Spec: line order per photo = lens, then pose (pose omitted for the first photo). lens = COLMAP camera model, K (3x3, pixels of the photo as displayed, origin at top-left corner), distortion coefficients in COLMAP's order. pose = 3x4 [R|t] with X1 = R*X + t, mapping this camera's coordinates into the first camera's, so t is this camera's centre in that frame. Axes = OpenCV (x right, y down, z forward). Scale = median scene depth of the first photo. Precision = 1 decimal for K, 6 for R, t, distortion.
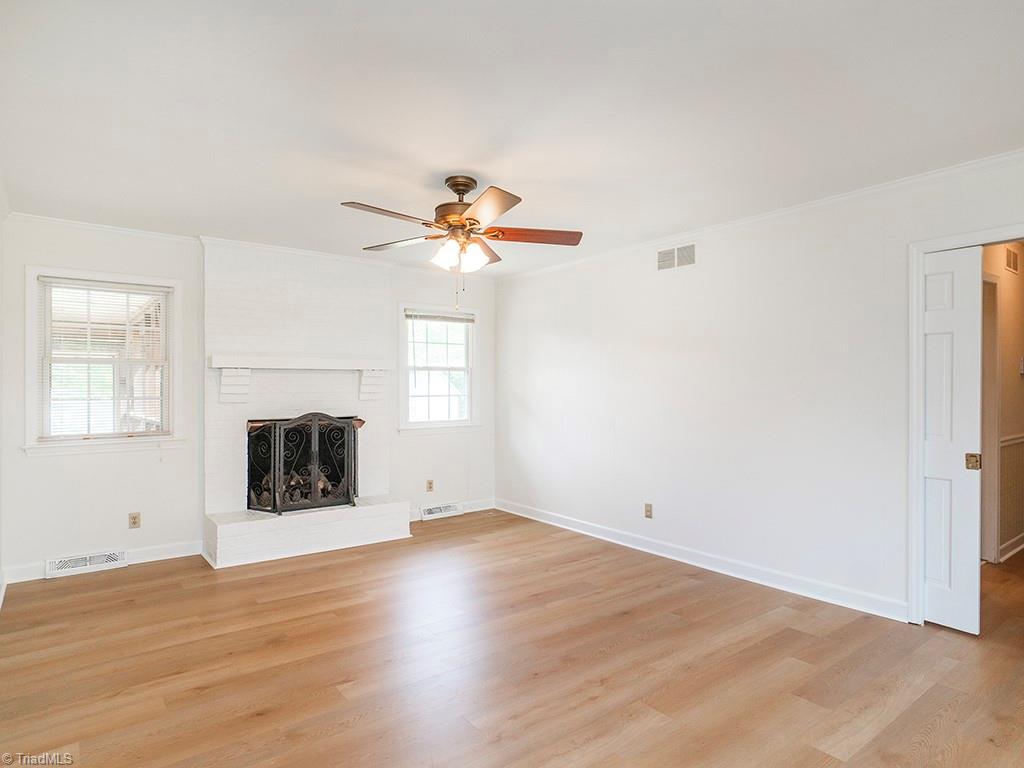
lens RADIAL K [[613.1, 0, 508.5], [0, 613.1, 386.3], [0, 0, 1]] dist [0.002700, 0.000352]
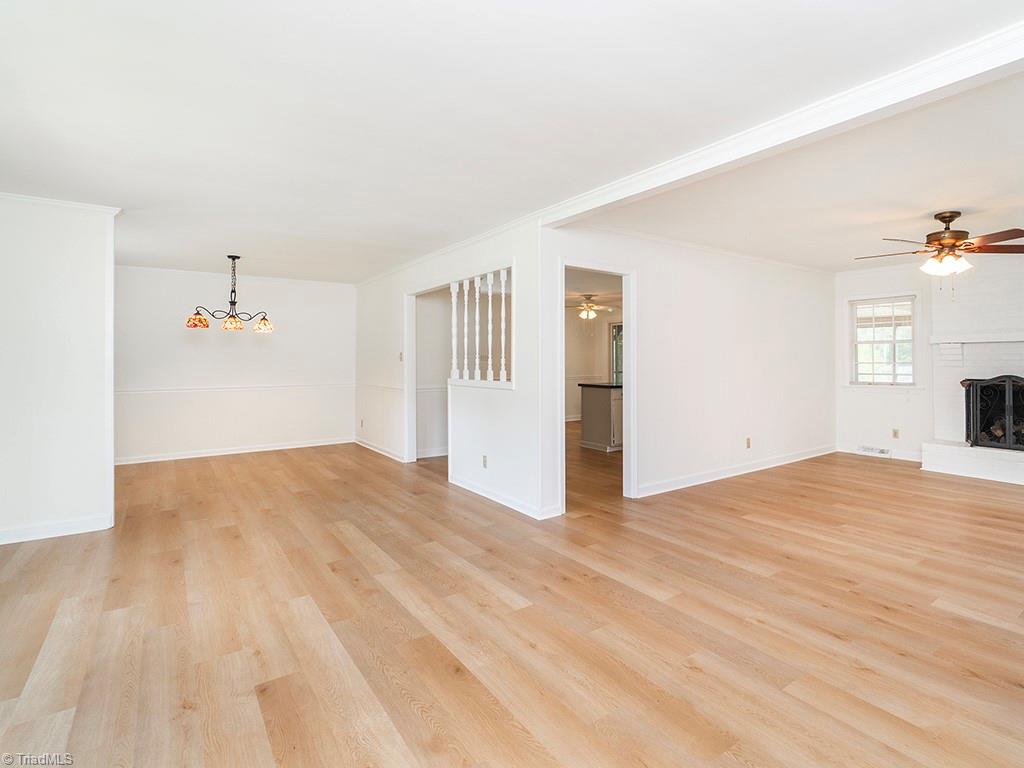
lens RADIAL K [[520.6, 0, 513.7], [0, 520.6, 364.3], [0, 0, 1]] dist [0.001451, 0.000262]
pose [[-0.081205, 0.007952, -0.996666, 0.940225], [0.003462, 0.999964, 0.007696, 0.008041], [0.996691, -0.002826, -0.081230, 0.047315]]
